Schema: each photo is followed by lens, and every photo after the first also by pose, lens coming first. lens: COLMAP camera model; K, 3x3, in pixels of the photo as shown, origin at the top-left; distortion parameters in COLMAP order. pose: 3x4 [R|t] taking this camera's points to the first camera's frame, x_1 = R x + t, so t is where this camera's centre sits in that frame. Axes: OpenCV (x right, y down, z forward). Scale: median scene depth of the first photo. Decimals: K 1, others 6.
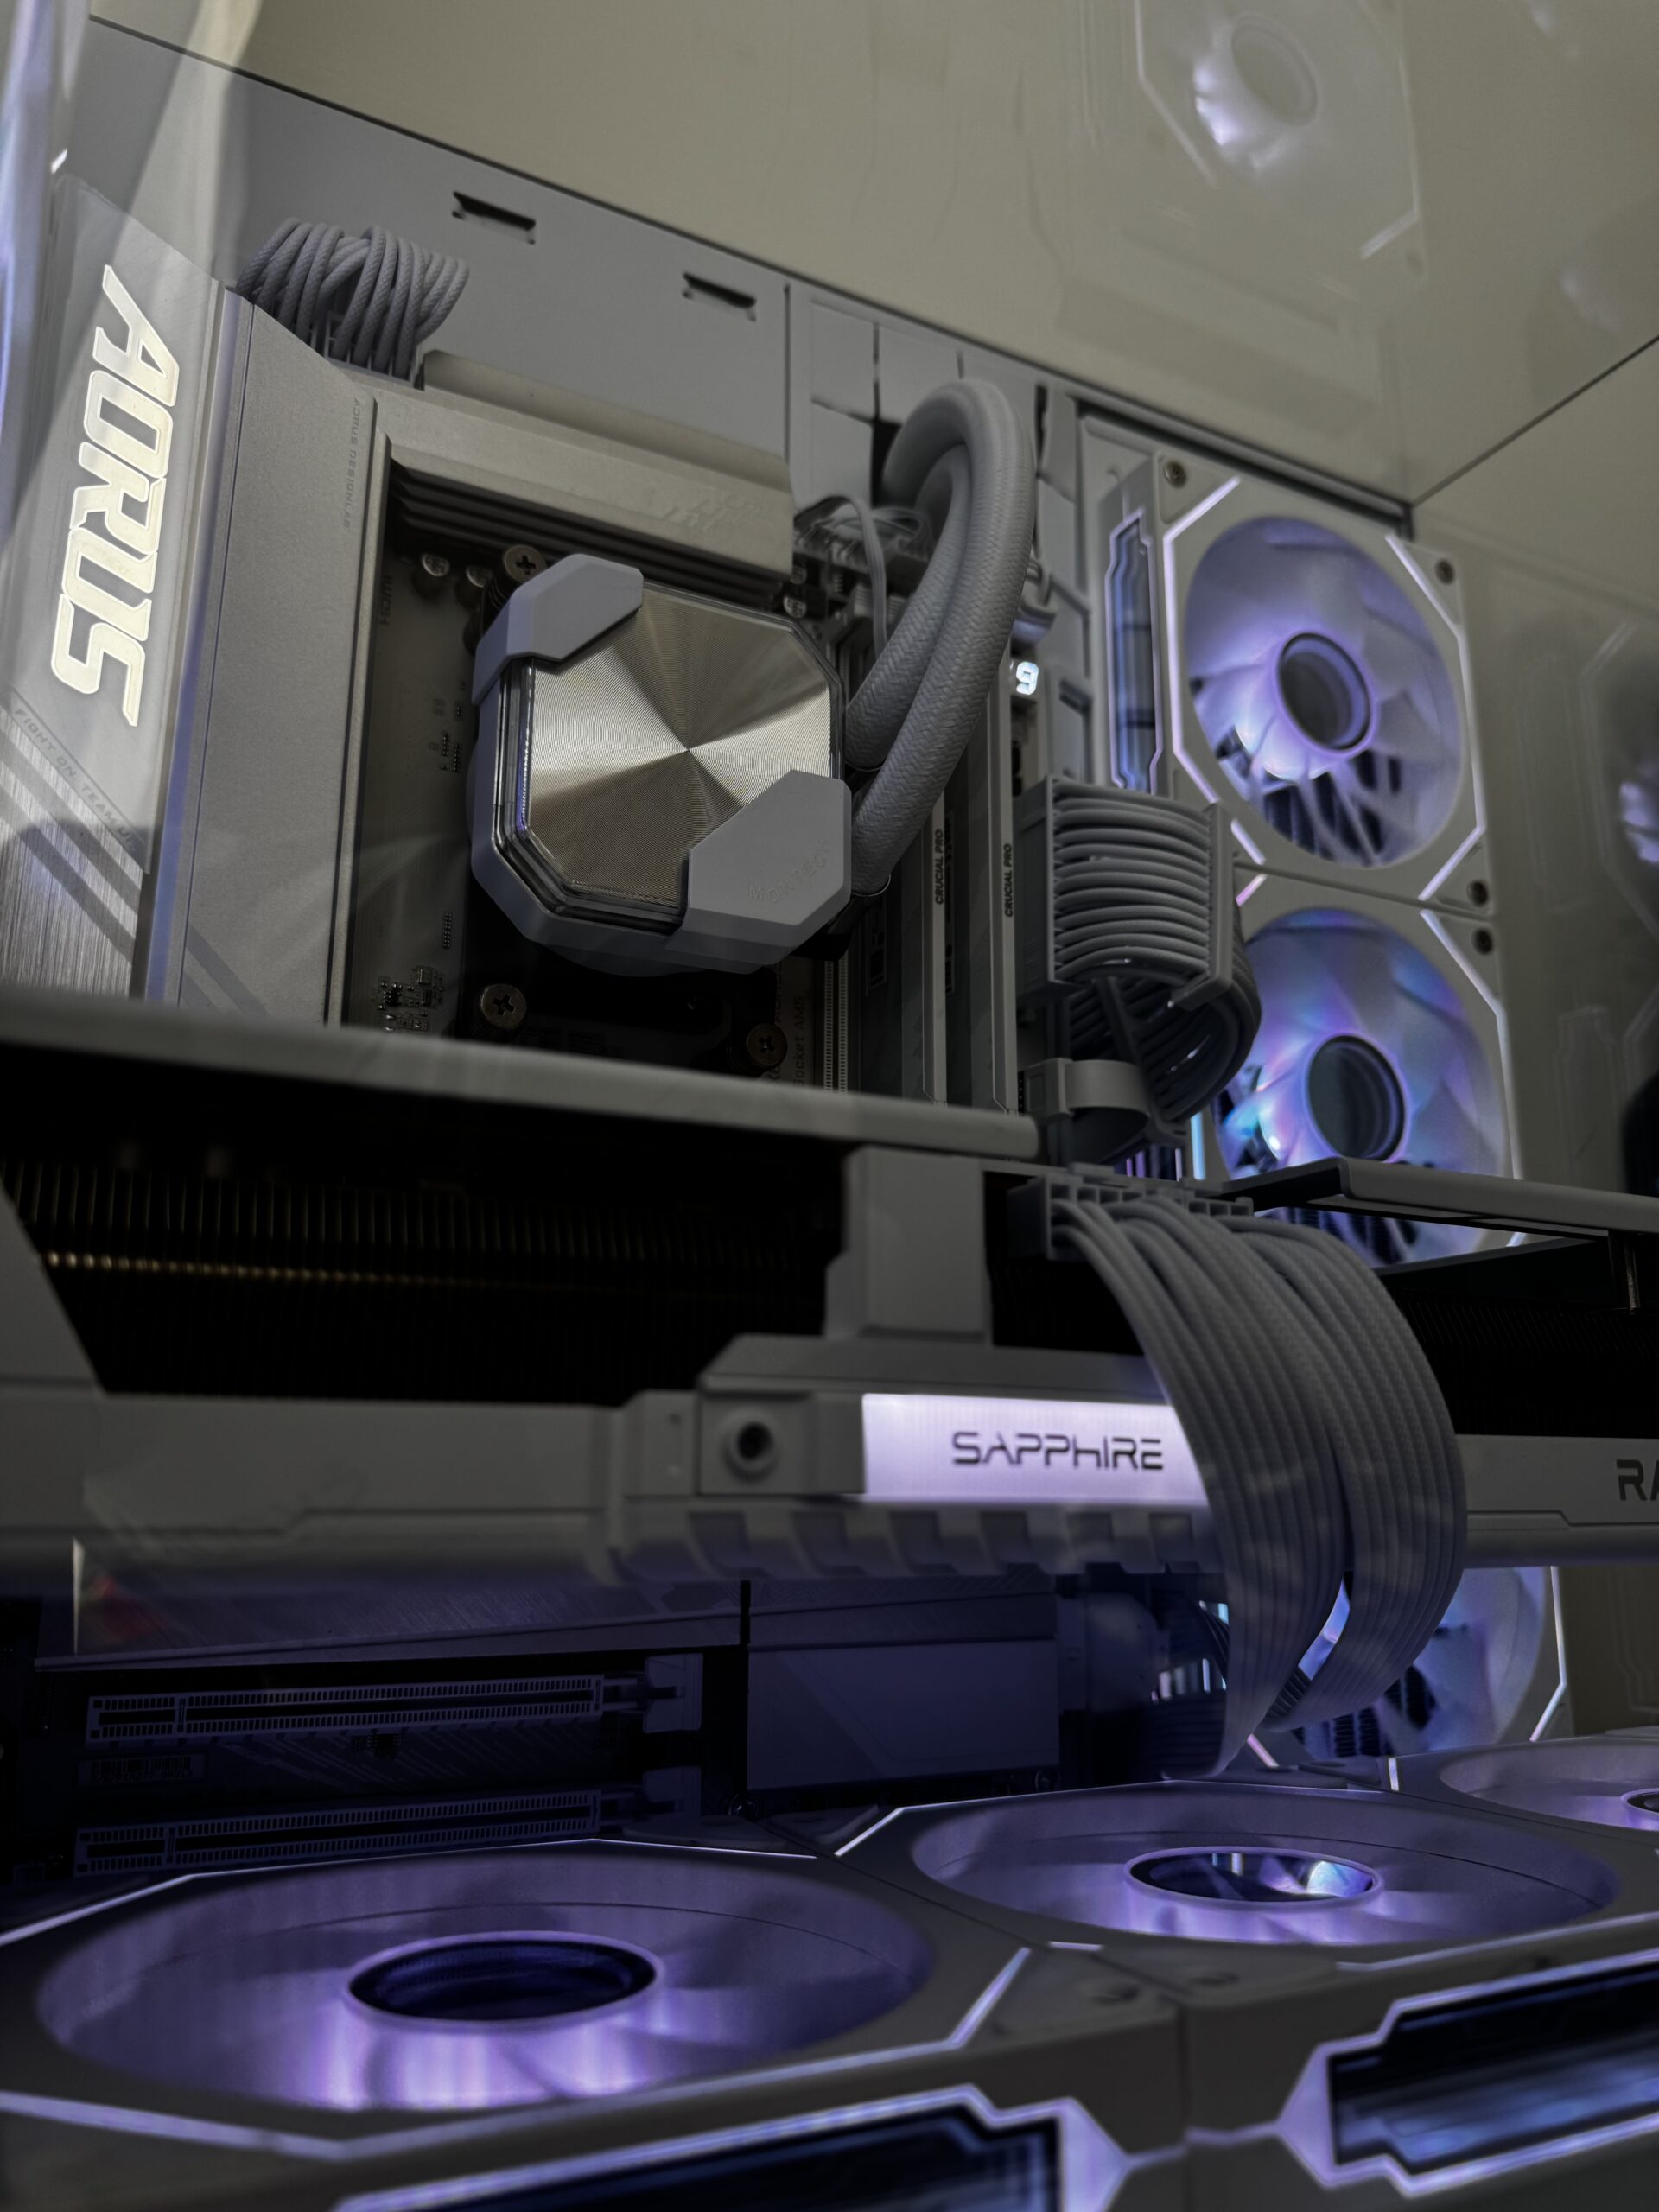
lens RADIAL K [[1589.9, 0, 813.6], [0, 1589.9, 1117.6], [0, 0, 1]] dist [0.018879, -0.070365]
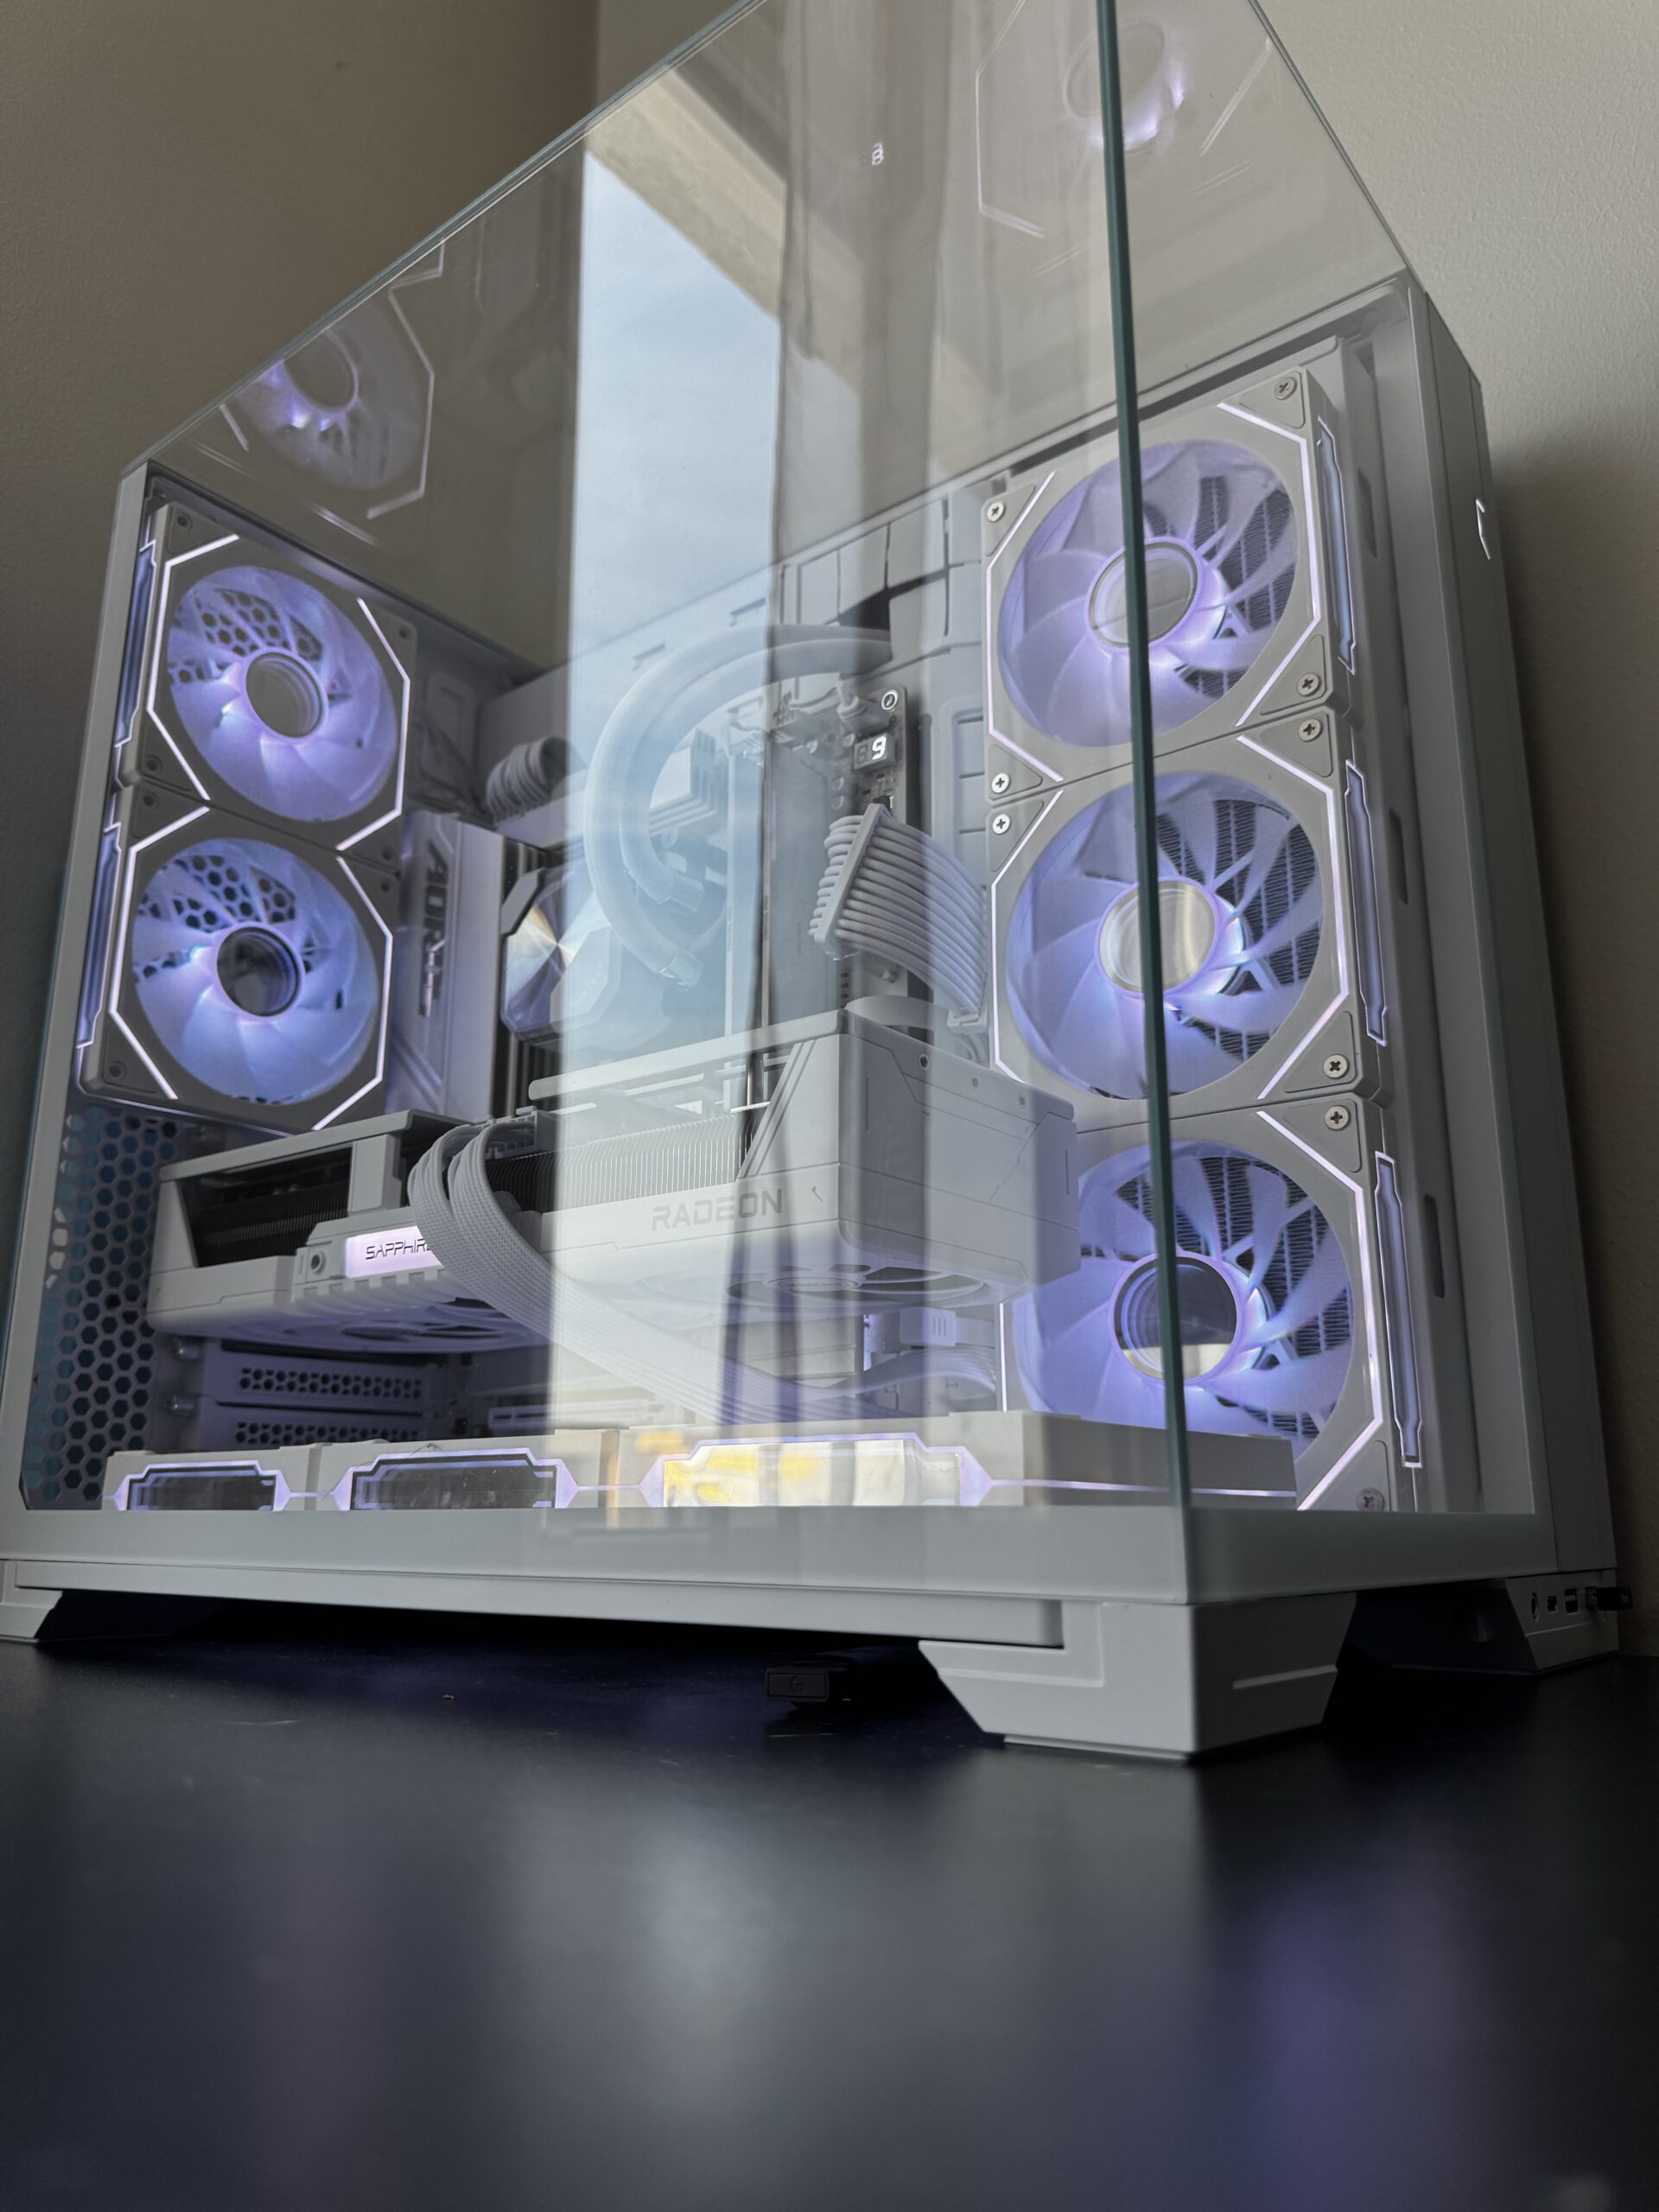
lens RADIAL K [[1589.9, 0, 816.7], [0, 1589.9, 1122.6], [0, 0, 1]] dist [0.018879, -0.070365]
pose [[0.429812, -0.223889, -0.874720, 1.829825], [0.204116, 0.967784, -0.147412, 0.363792], [0.879544, -0.115185, 0.461665, 0.340284]]
